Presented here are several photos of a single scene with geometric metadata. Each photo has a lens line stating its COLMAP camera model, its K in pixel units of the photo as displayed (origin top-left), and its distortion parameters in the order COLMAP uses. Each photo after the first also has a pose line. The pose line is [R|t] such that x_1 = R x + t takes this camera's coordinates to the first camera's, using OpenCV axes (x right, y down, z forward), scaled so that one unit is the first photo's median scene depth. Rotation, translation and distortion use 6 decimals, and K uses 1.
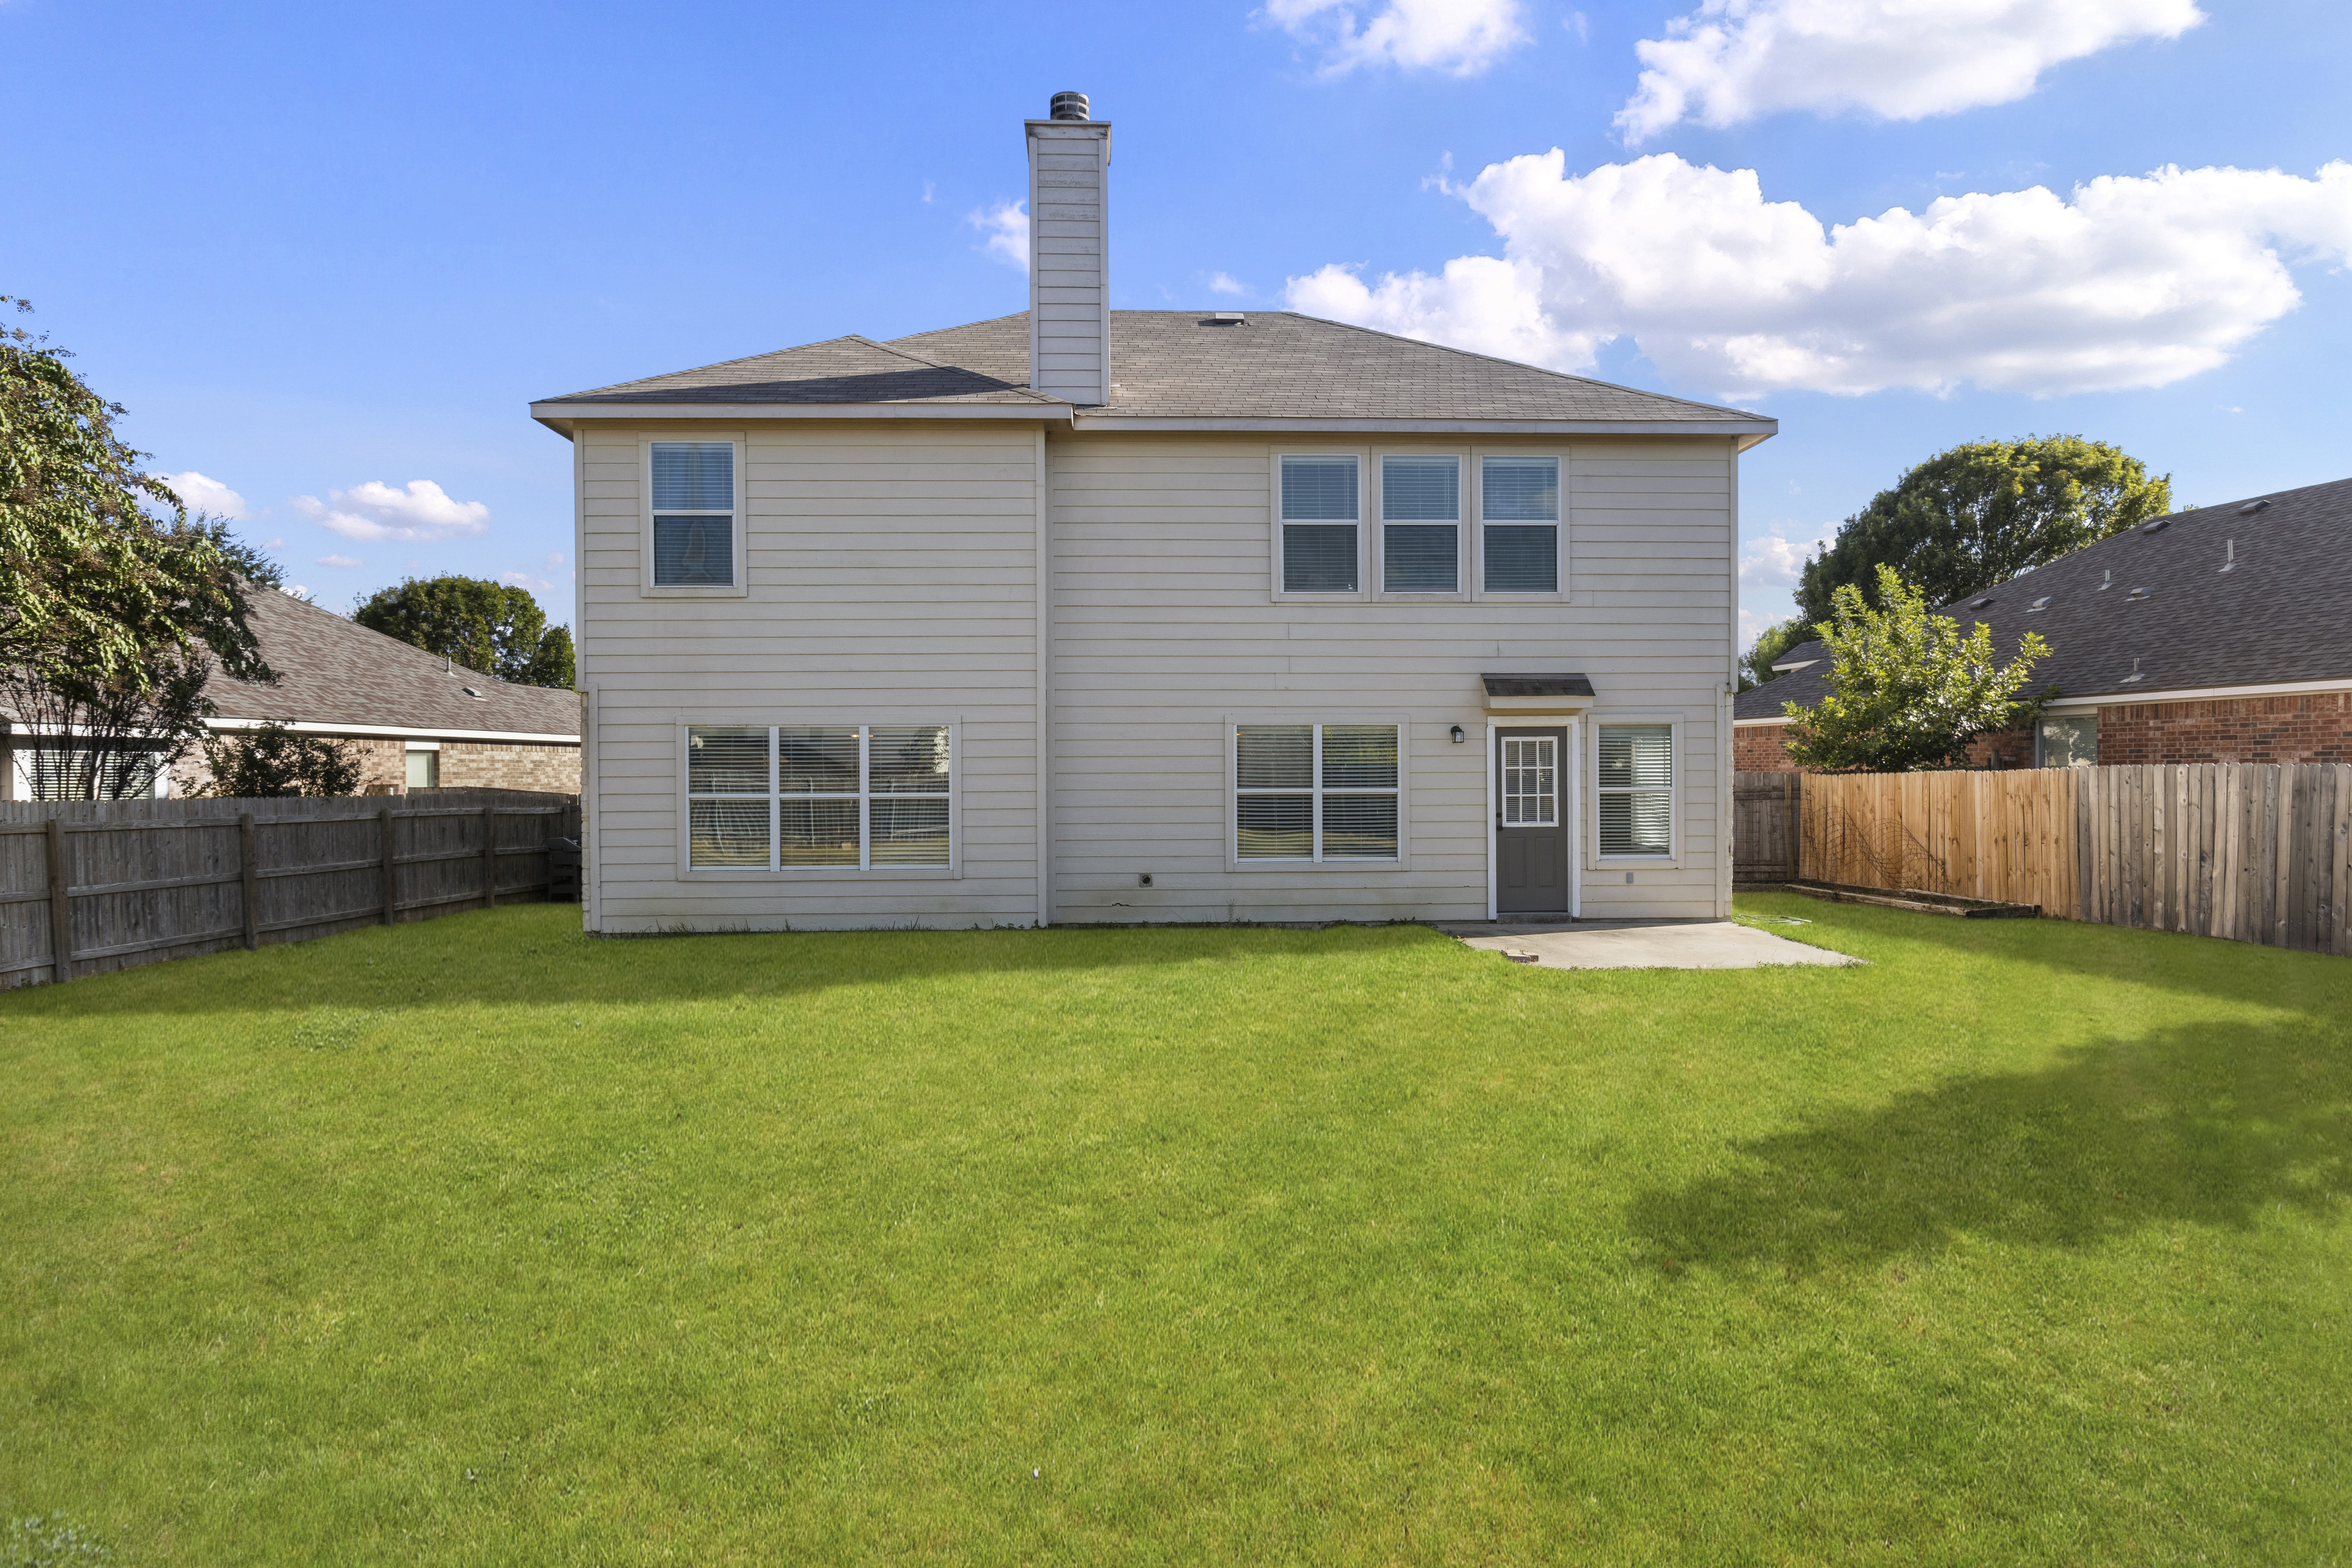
lens RADIAL K [[1362.5, 0, 1182.2], [0, 1362.5, 794.4], [0, 0, 1]] dist [-0.005749, 0.003730]
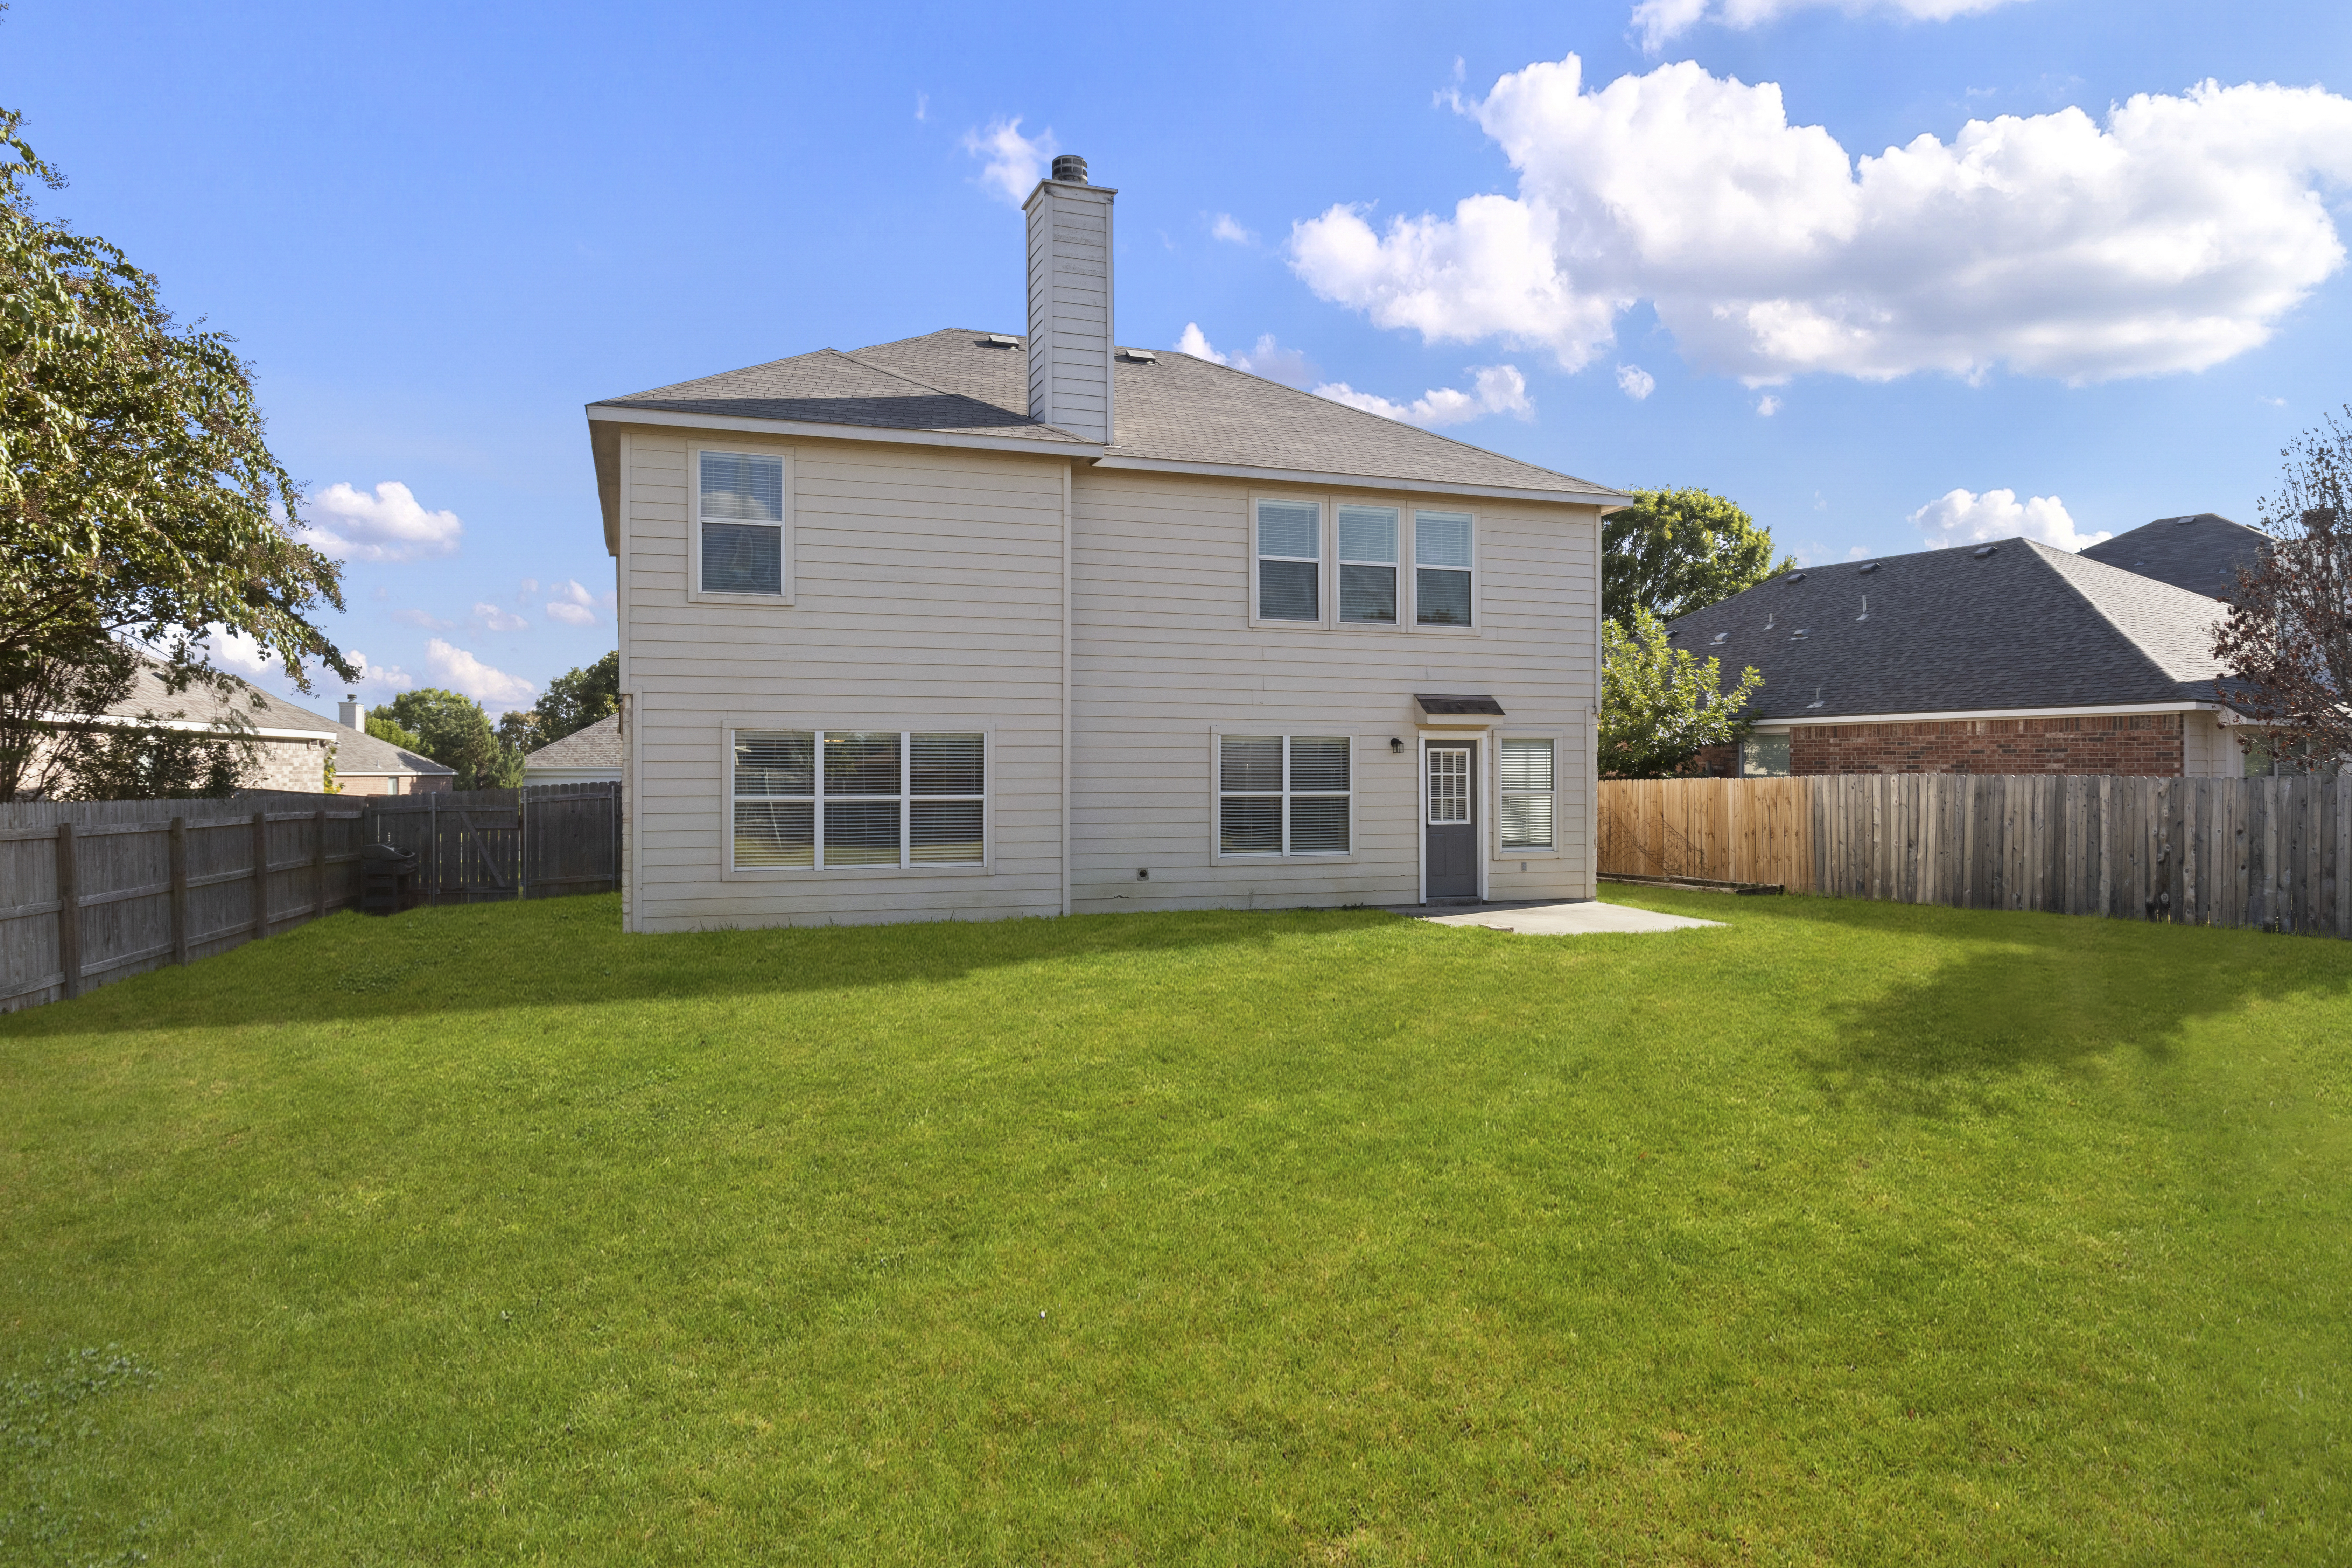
lens RADIAL K [[1489.5, 0, 1190.5], [0, 1489.5, 769.1], [0, 0, 1]] dist [-0.002256, 0.001622]
pose [[0.949397, 0.006287, 0.314015, -0.369803], [0.000098, 0.999794, -0.020312, 0.002157], [-0.314078, 0.019315, 0.949201, -0.159489]]
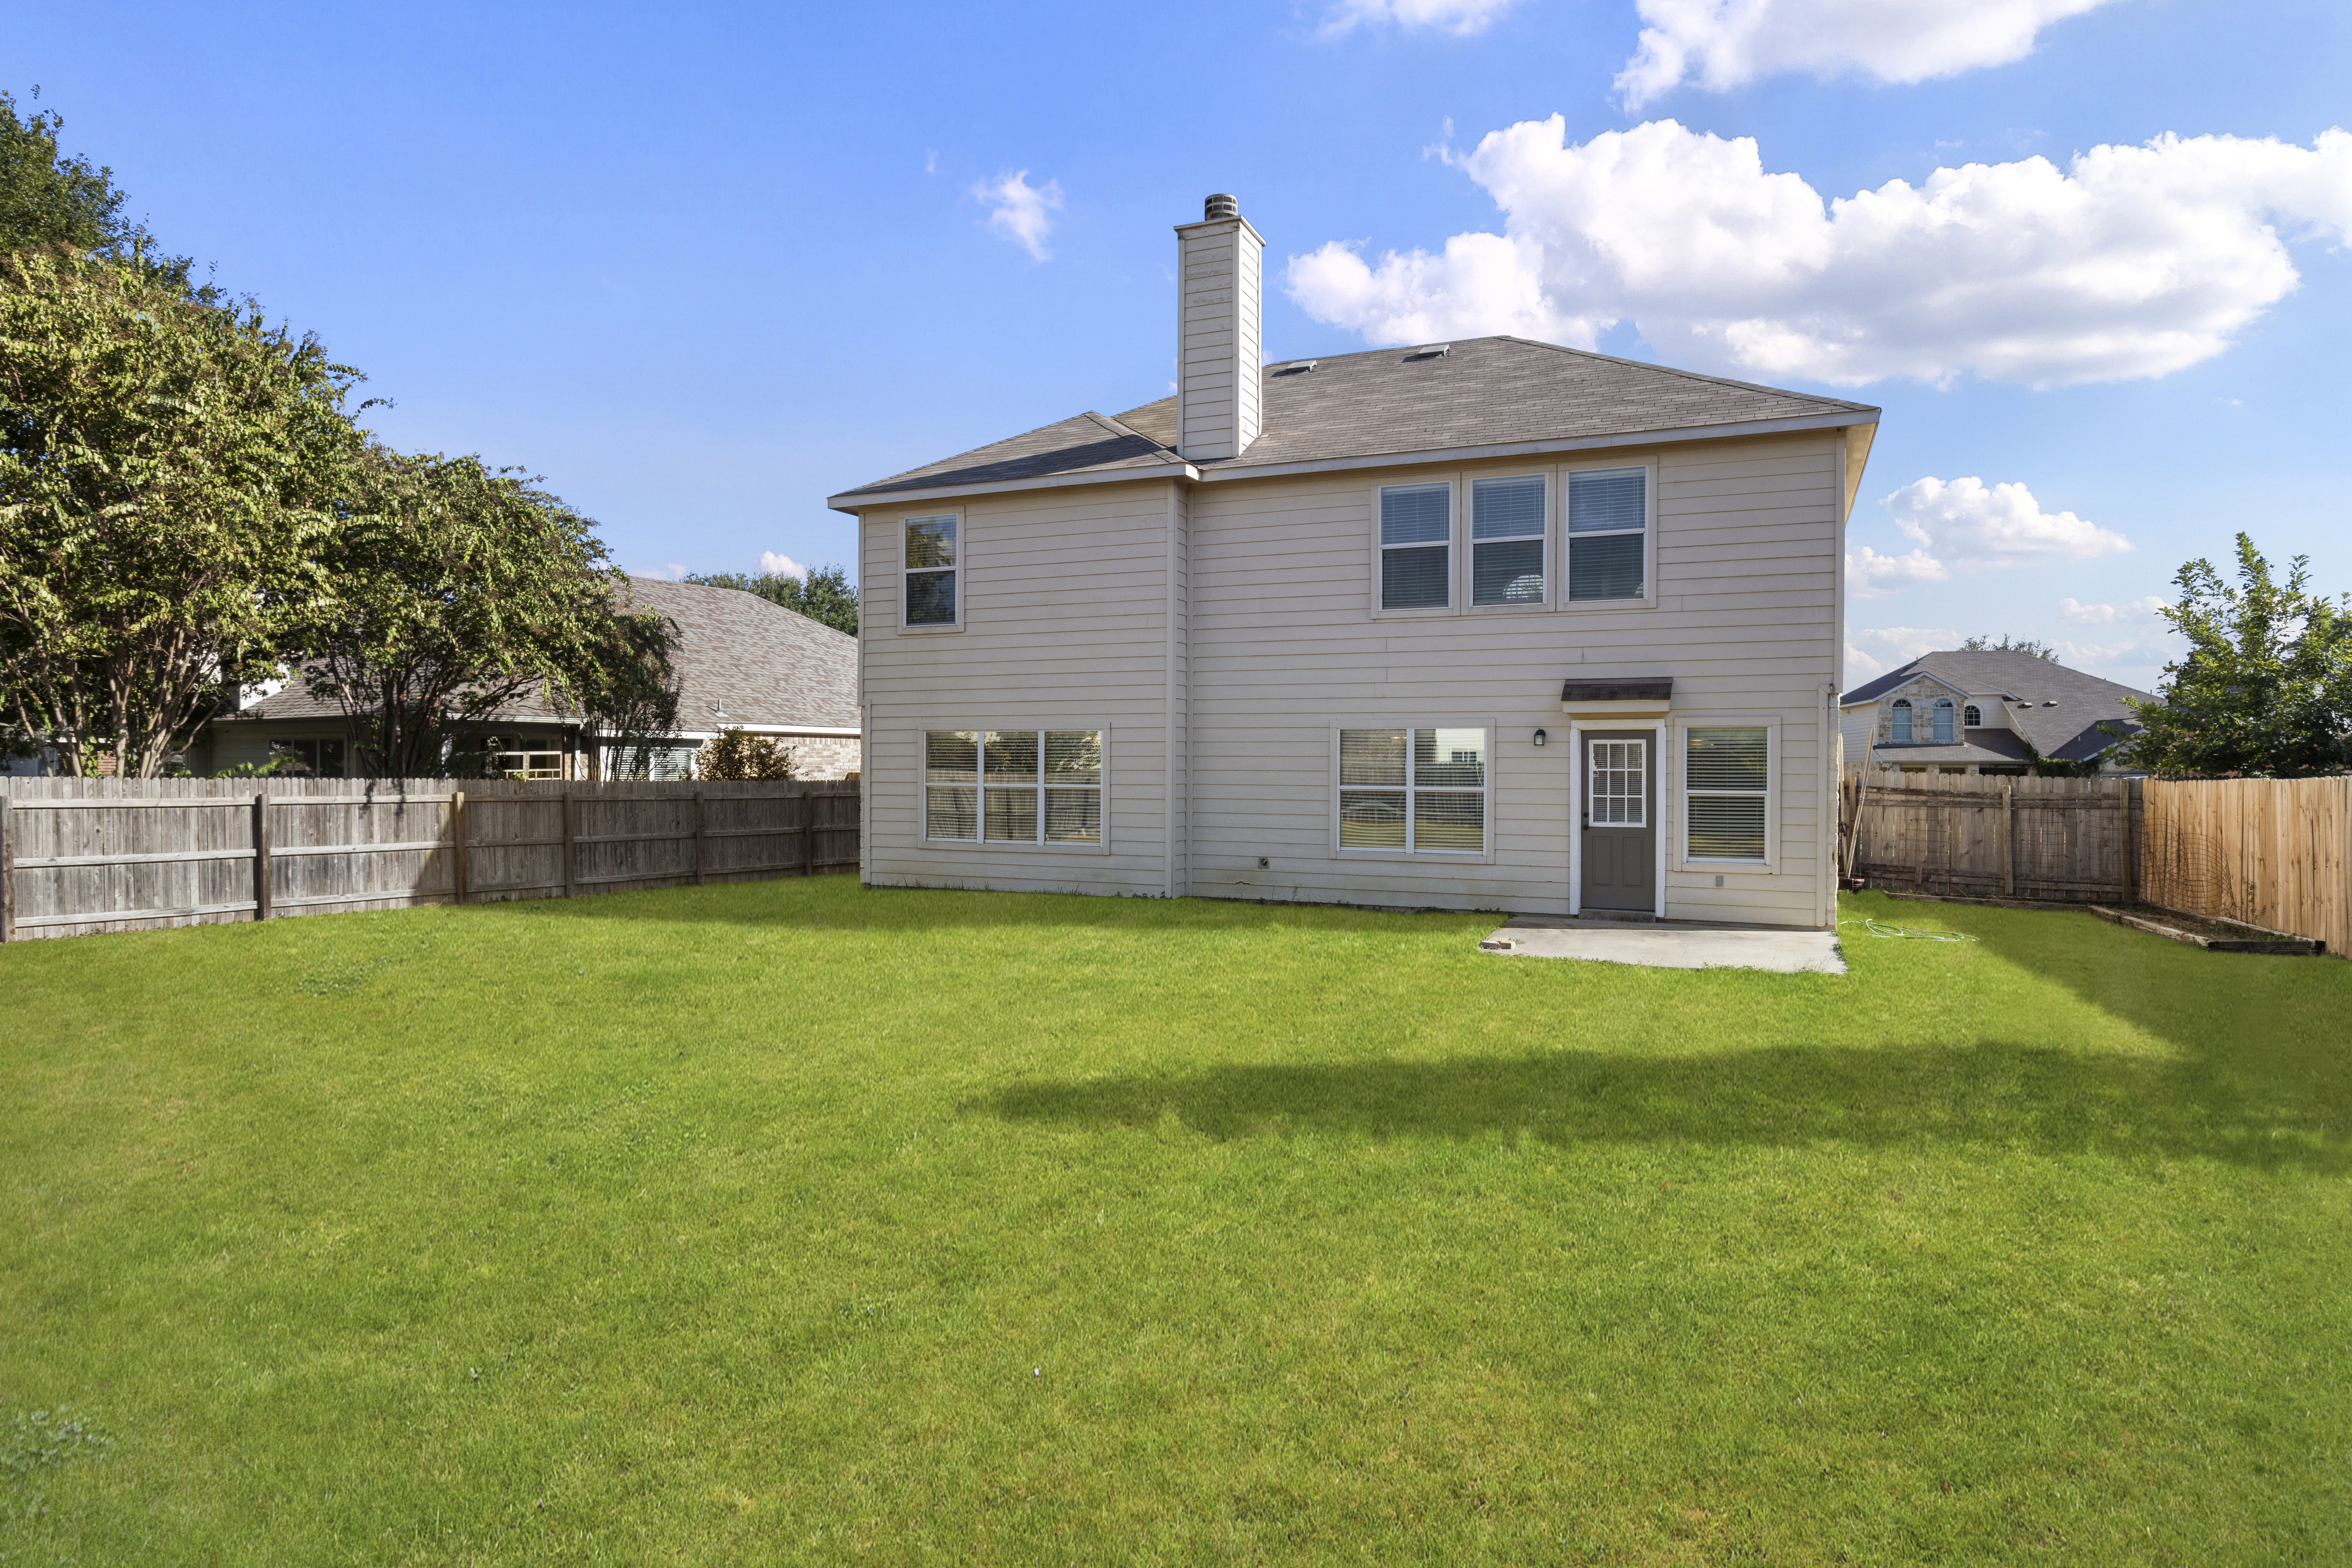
lens RADIAL K [[1362.5, 0, 1167.5], [0, 1362.5, 782.3], [0, 0, 1]] dist [-0.005749, 0.003730]
pose [[0.893467, 0.015206, -0.448871, 0.419981], [-0.017315, 0.999850, -0.000595, -0.003551], [0.448794, 0.008304, 0.893597, -0.073319]]
